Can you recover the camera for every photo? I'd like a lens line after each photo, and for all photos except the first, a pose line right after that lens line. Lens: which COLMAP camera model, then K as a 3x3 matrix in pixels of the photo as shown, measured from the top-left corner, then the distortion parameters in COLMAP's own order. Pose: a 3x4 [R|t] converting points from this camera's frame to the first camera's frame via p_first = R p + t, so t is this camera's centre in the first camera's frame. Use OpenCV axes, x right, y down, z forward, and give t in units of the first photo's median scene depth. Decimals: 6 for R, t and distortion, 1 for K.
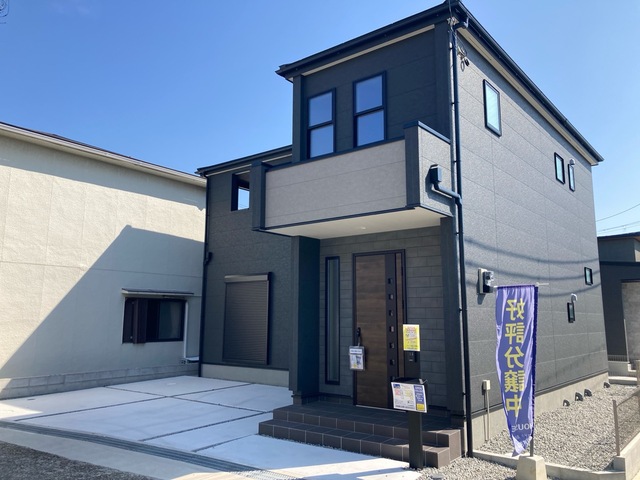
lens RADIAL K [[520.2, 0, 297.6], [0, 520.2, 227.6], [0, 0, 1]] dist [0.010569, 0.004670]
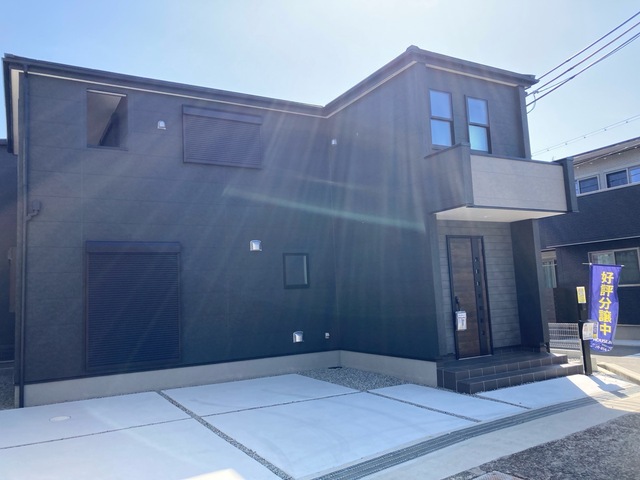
lens RADIAL K [[513.3, 0, 320.0], [0, 513.3, 240.0], [0, 0, 1]] dist [0.009935, 0.005785]
pose [[0.401785, 0.077767, 0.912426, -1.122250], [-0.103743, 0.993838, -0.039023, 0.141604], [-0.909839, -0.078979, 0.407377, 0.814601]]
